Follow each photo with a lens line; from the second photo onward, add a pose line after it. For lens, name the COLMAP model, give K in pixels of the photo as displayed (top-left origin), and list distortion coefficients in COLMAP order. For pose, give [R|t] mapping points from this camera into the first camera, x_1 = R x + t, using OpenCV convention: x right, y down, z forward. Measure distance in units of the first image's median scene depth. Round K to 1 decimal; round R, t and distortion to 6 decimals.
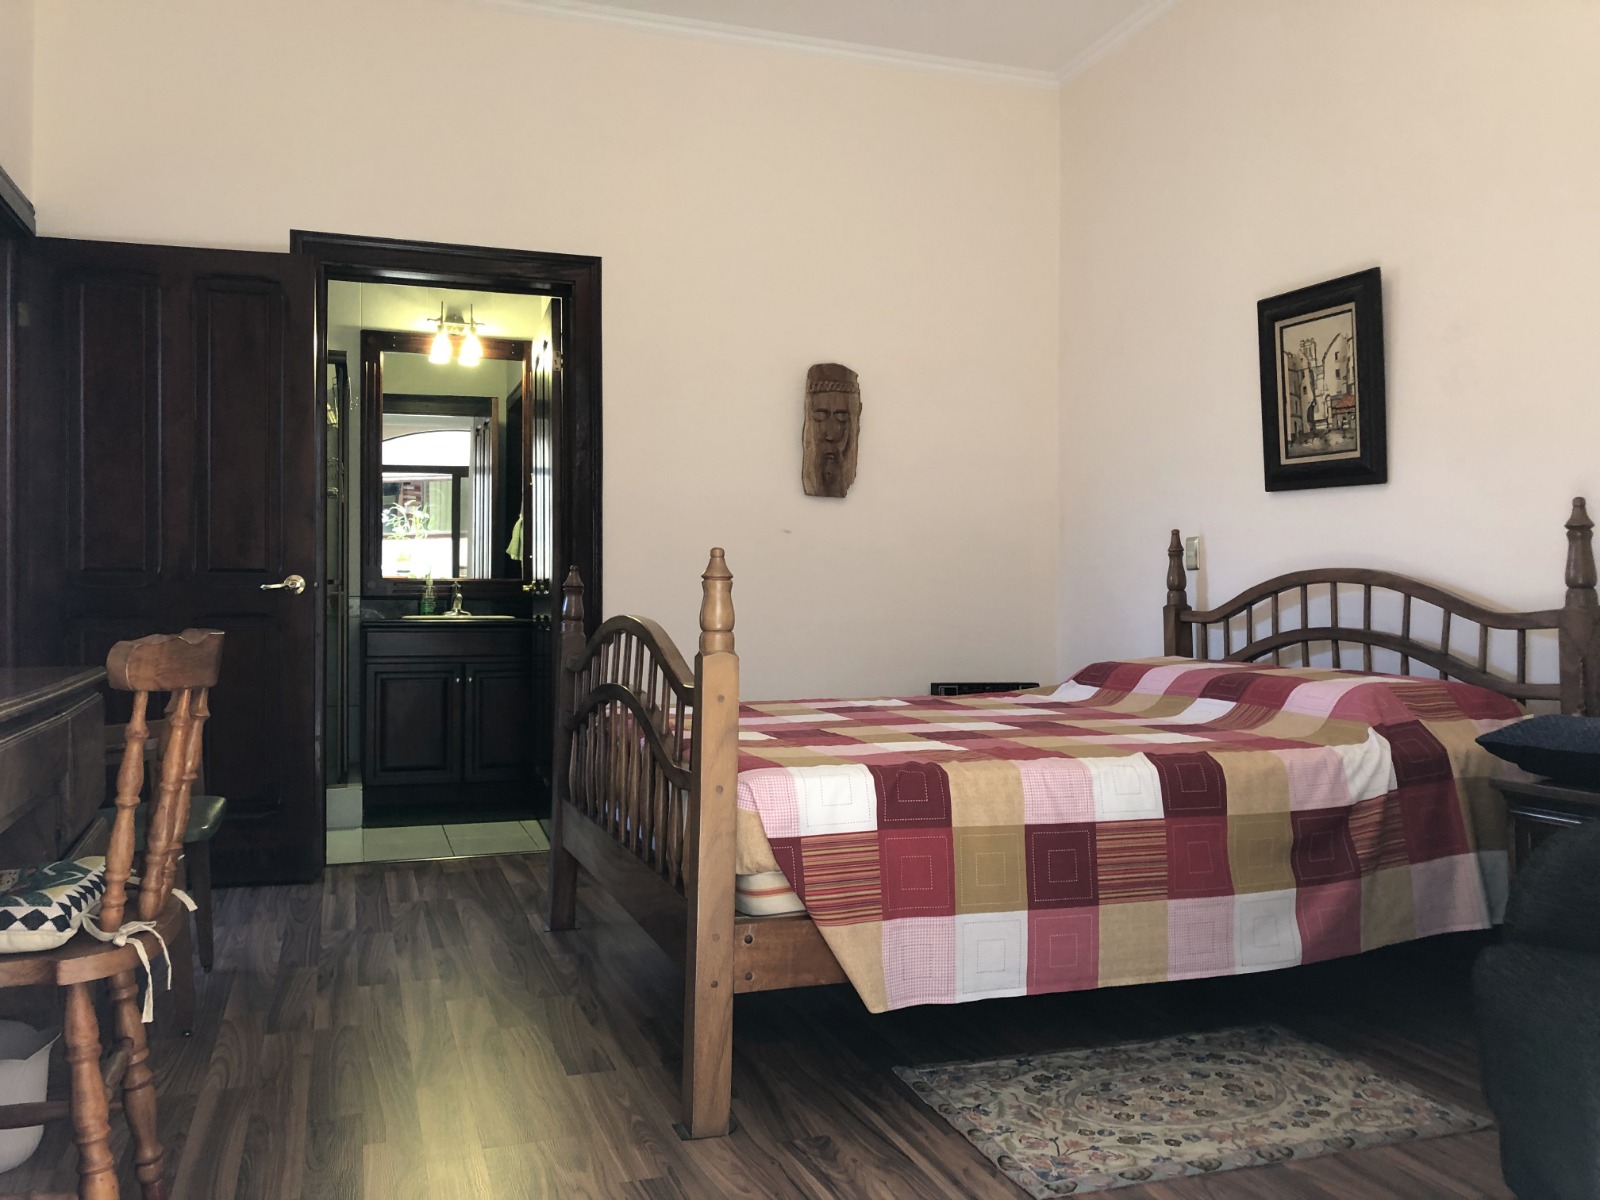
lens RADIAL K [[1313.0, 0, 798.7], [0, 1313.0, 596.3], [0, 0, 1]] dist [0.014816, -0.019435]
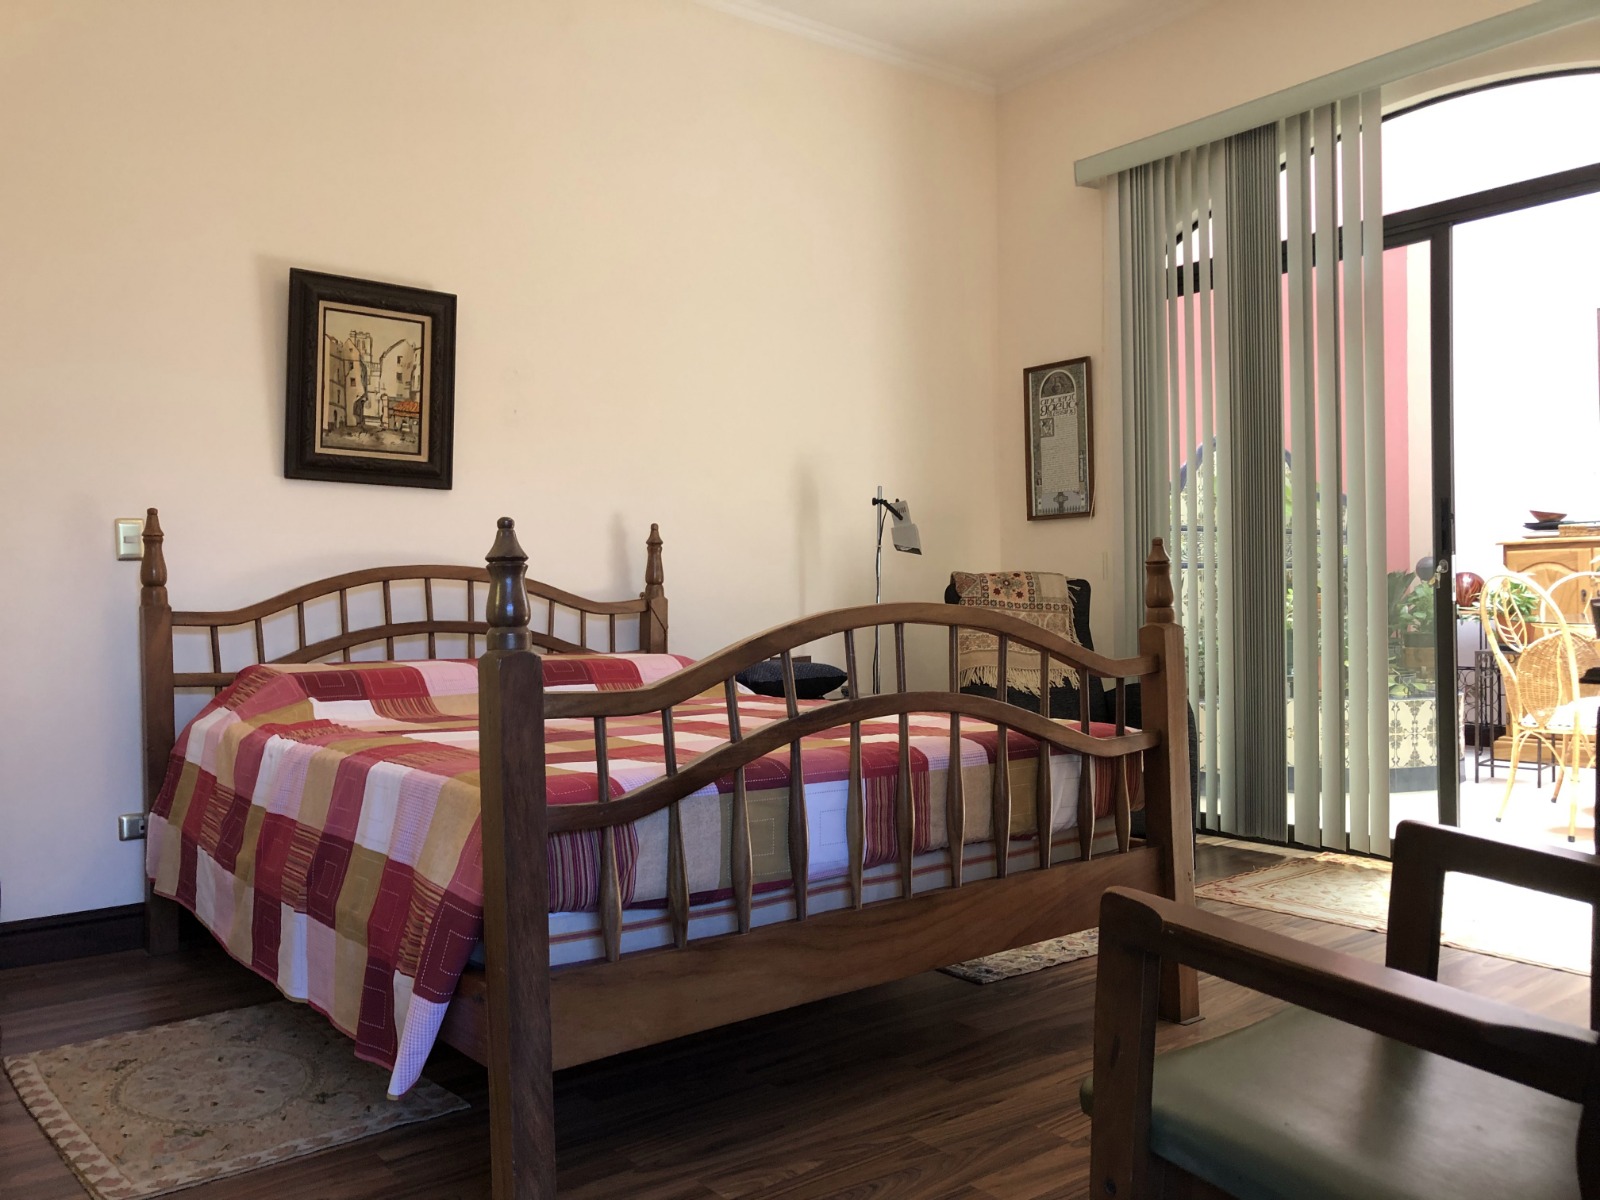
lens RADIAL K [[1313.0, 0, 797.4], [0, 1313.0, 598.9], [0, 0, 1]] dist [0.014816, -0.019435]
pose [[-0.318476, 0.008077, 0.947896, -0.651272], [0.013534, 0.999901, -0.003973, 0.013280], [-0.947834, 0.011564, -0.318554, 1.006266]]
